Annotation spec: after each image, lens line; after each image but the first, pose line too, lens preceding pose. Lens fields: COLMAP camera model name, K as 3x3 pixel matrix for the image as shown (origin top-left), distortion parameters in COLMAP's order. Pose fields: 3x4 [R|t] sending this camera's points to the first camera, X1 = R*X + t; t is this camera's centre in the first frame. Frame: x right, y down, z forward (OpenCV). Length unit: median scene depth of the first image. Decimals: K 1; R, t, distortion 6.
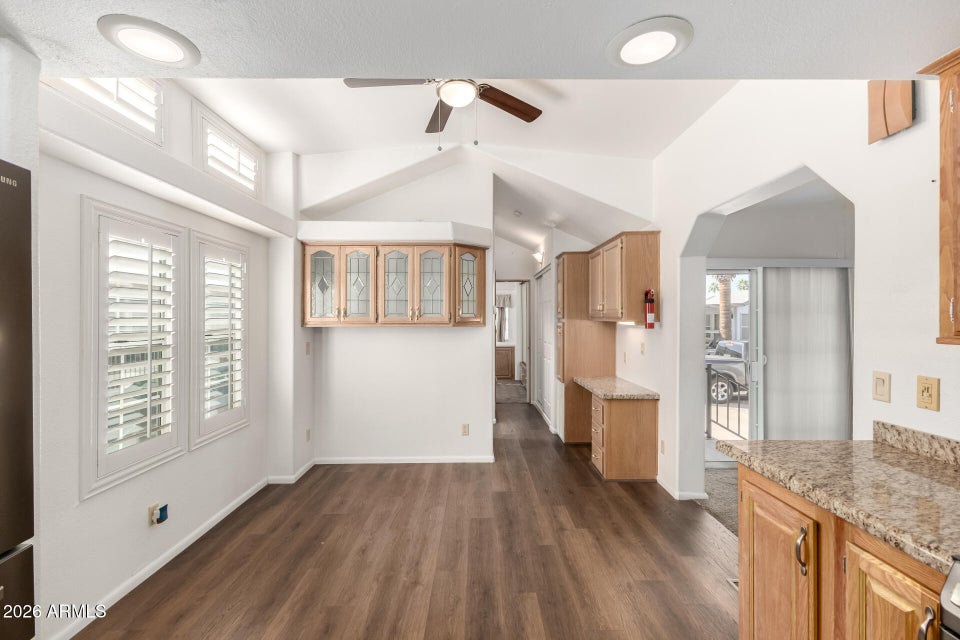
lens RADIAL K [[419.4, 0, 481.1], [0, 419.4, 318.3], [0, 0, 1]] dist [-0.001217, -0.000031]
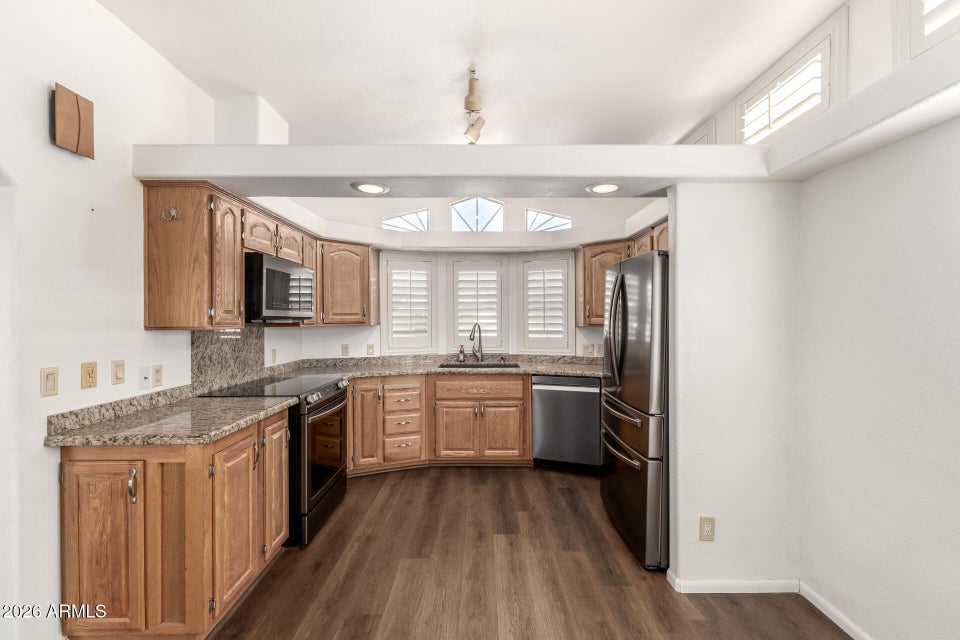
lens RADIAL K [[419.4, 0, 480.4], [0, 419.4, 320.9], [0, 0, 1]] dist [-0.001217, -0.000031]
pose [[-0.999707, -0.013650, 0.020003, -0.158351], [-0.013743, 0.999895, -0.004531, -0.003325], [-0.019939, -0.004805, -0.999790, 2.112076]]
